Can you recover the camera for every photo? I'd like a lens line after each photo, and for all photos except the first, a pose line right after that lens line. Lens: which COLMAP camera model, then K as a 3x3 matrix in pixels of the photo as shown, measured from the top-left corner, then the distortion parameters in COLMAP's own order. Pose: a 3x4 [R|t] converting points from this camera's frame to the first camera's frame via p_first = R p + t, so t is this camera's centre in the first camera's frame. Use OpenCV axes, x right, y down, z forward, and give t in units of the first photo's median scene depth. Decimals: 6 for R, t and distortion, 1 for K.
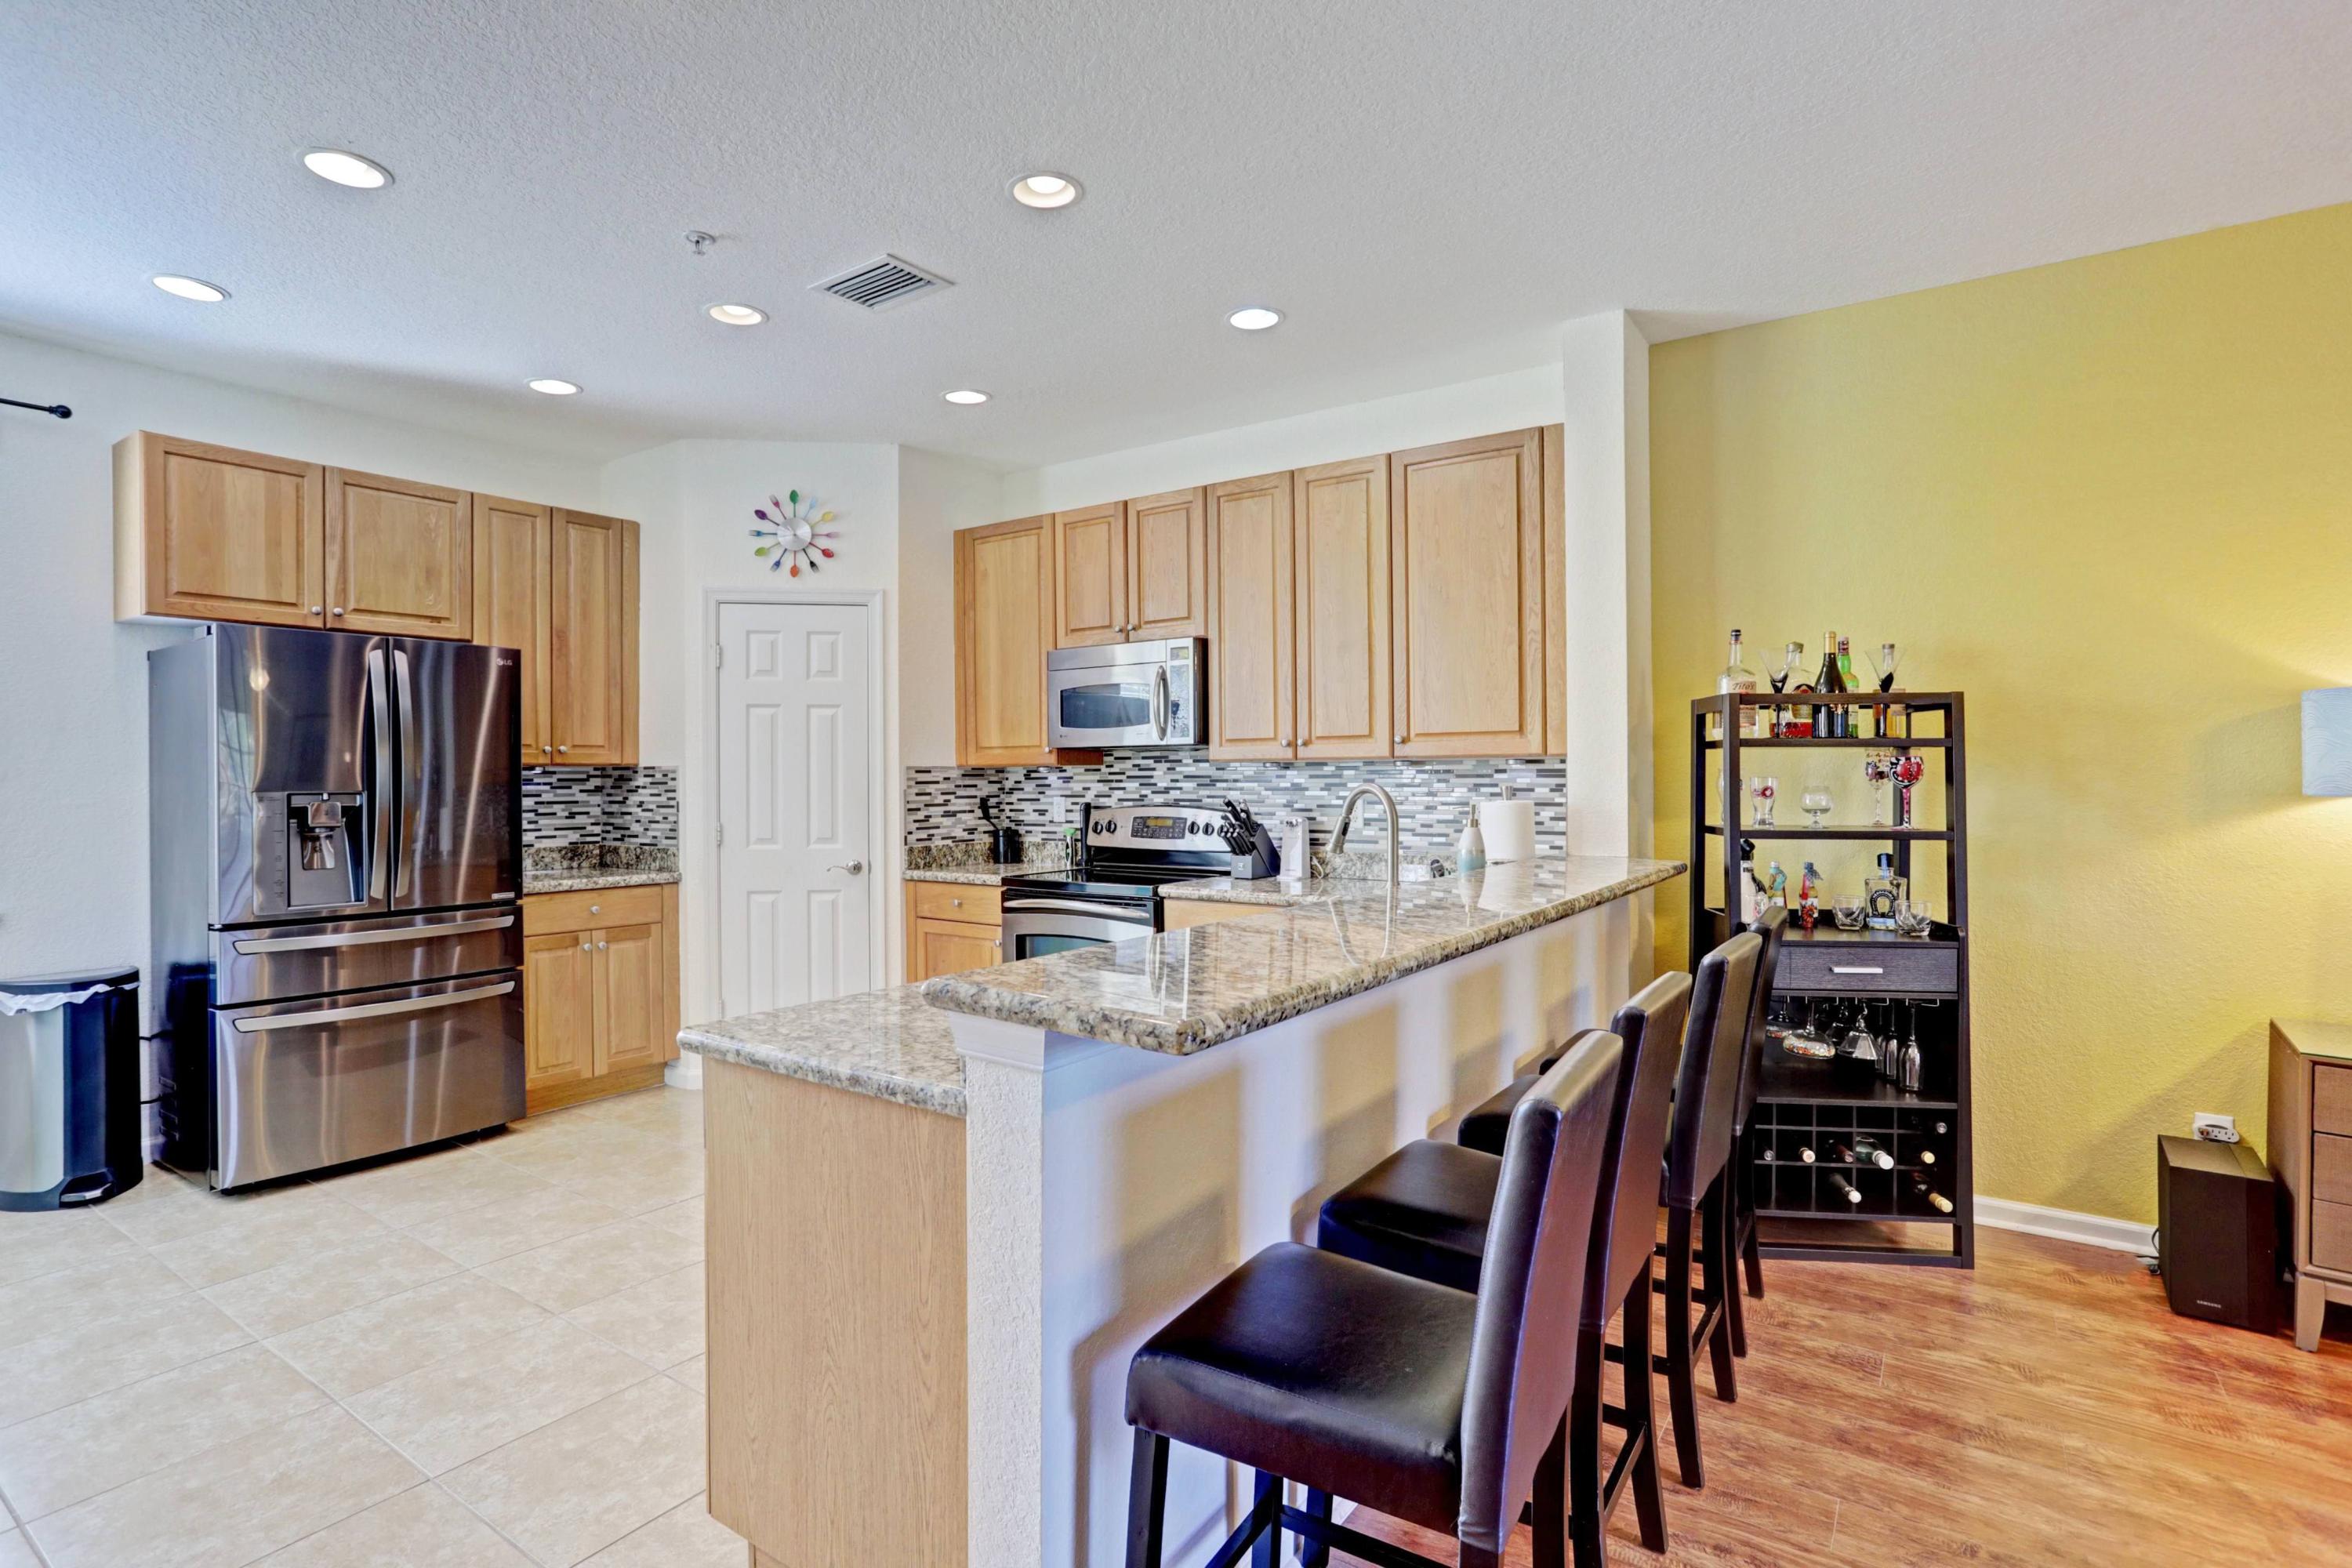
lens RADIAL K [[1158.0, 0, 1176.0], [0, 1158.0, 784.0], [0, 0, 1]] dist [-0.050145, 0.034181]
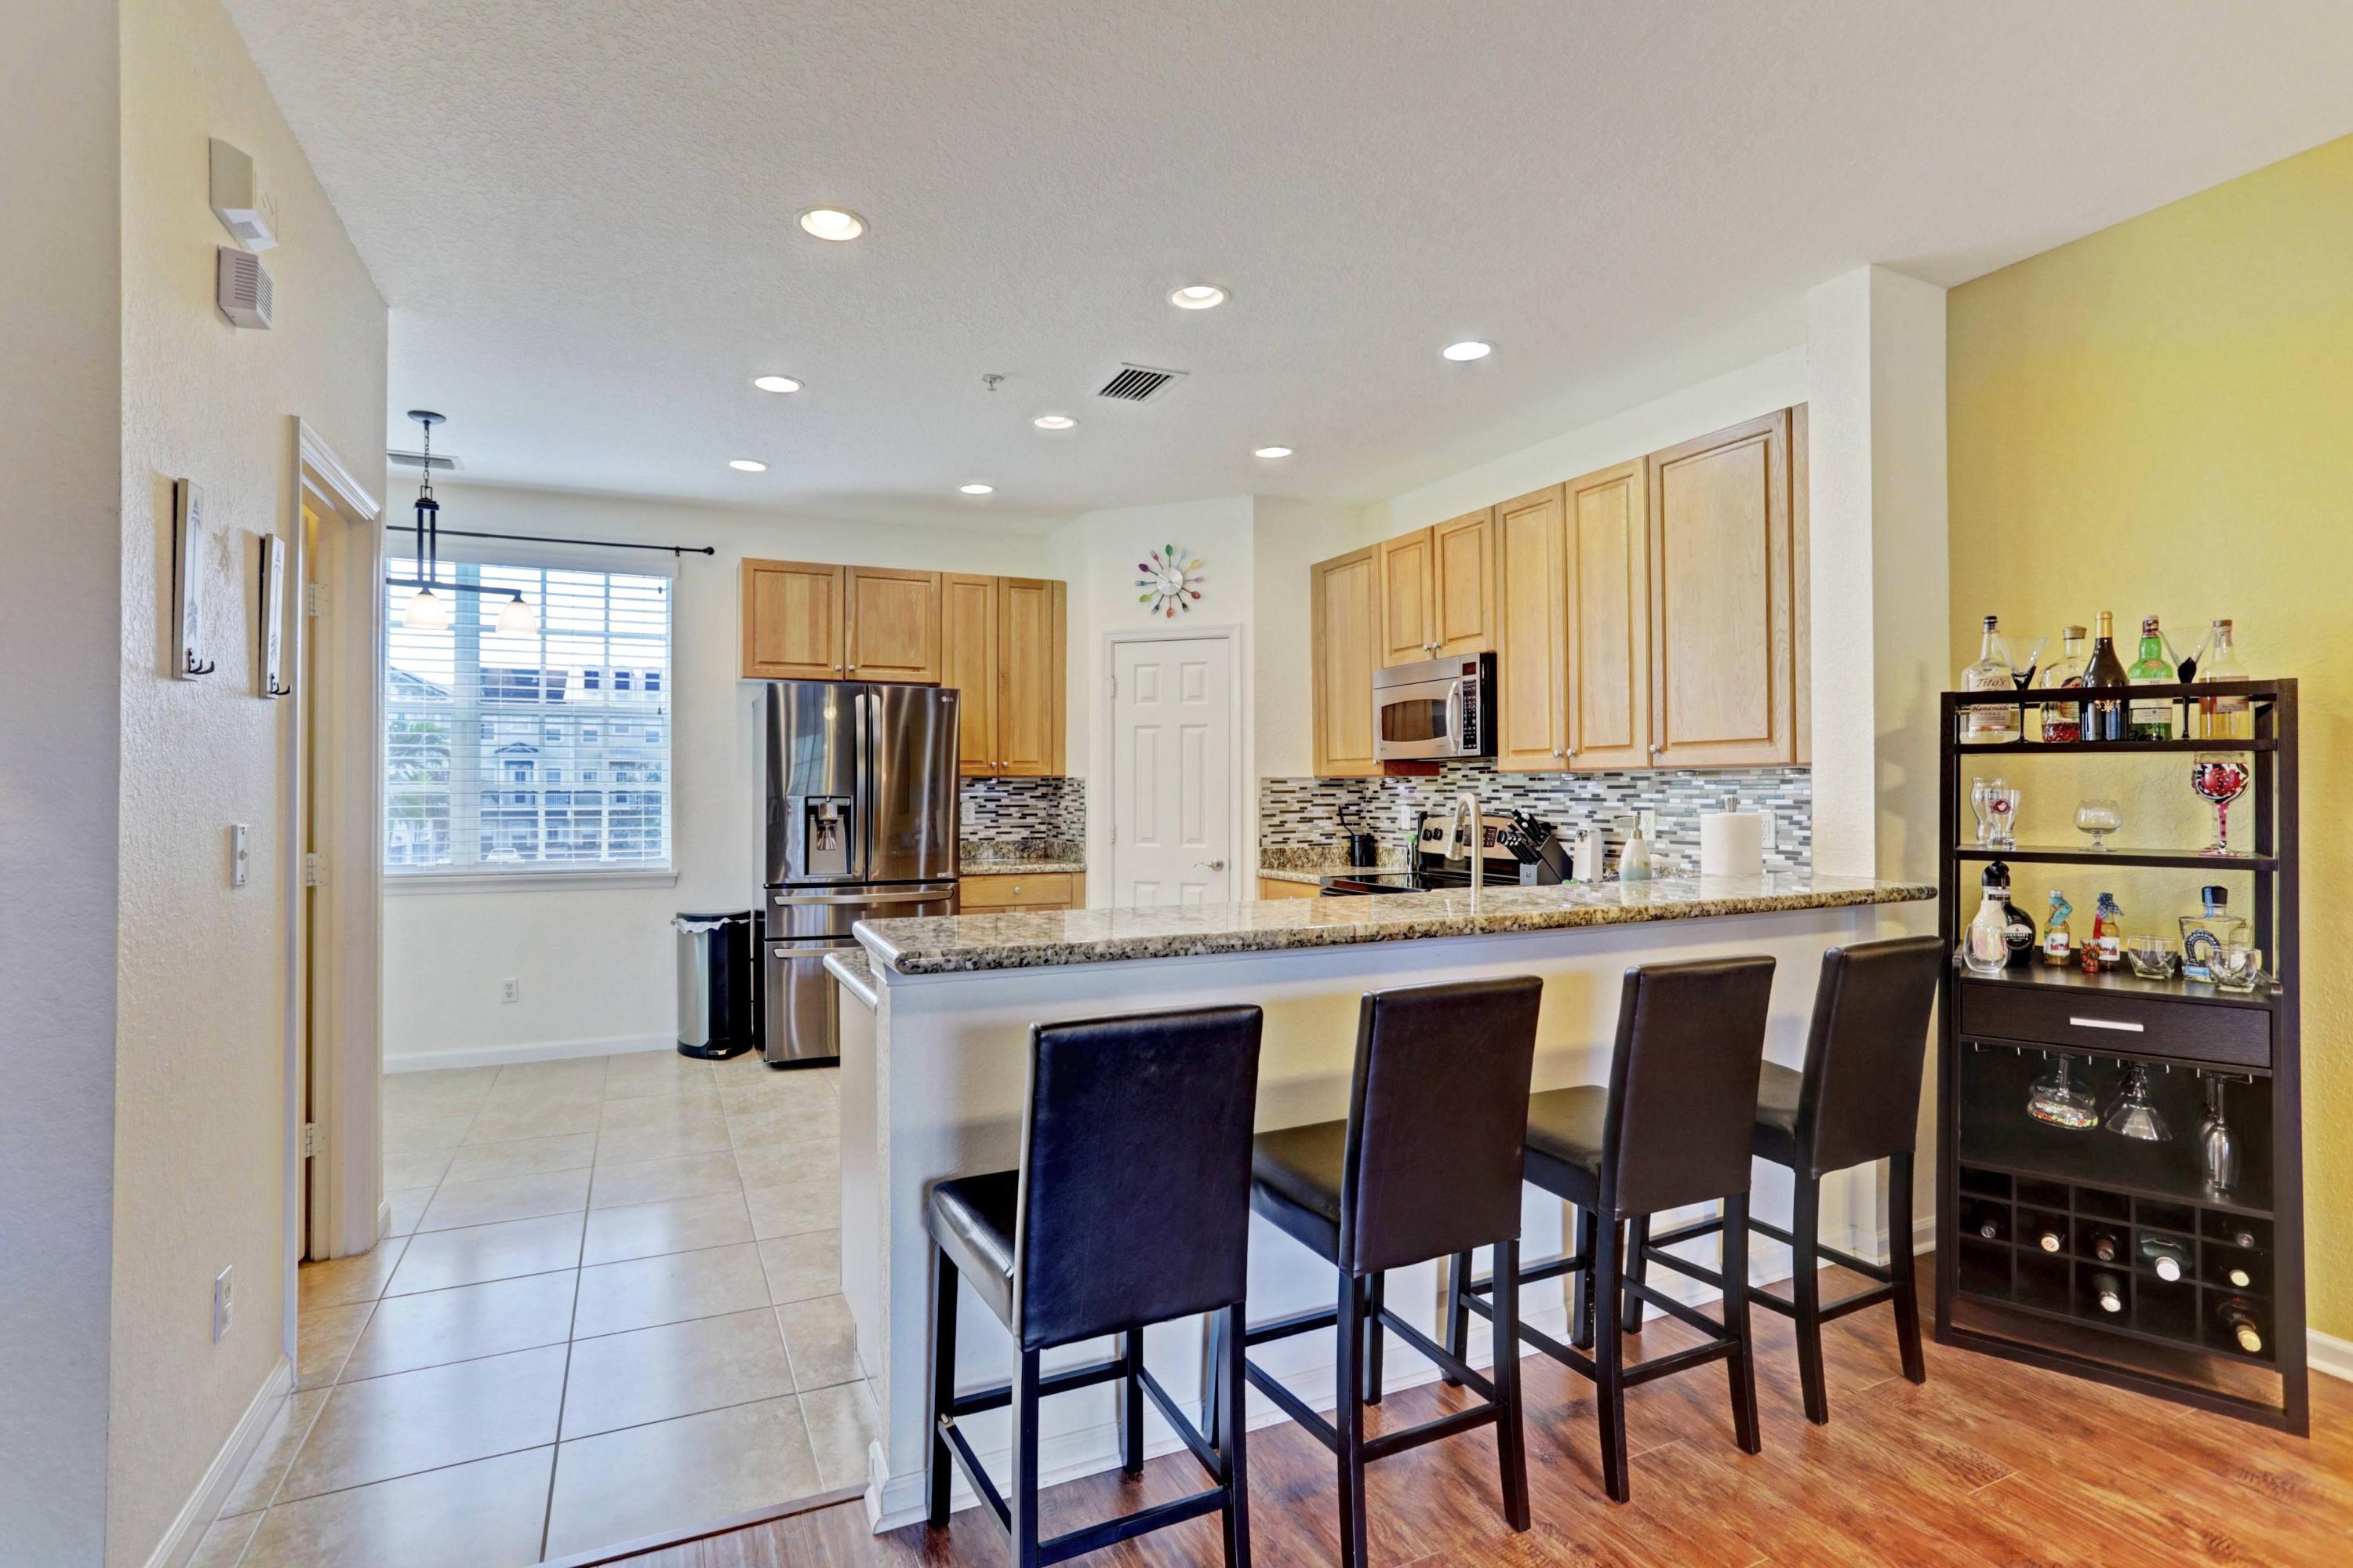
lens RADIAL K [[1158.6, 0, 1176.5], [0, 1158.6, 784.0], [0, 0, 1]] dist [-0.050145, 0.034181]
pose [[0.866329, 0.000962, -0.499474, 0.295634], [-0.004981, 0.999965, -0.006712, -0.000697], [0.499450, 0.008303, 0.866303, -0.030214]]
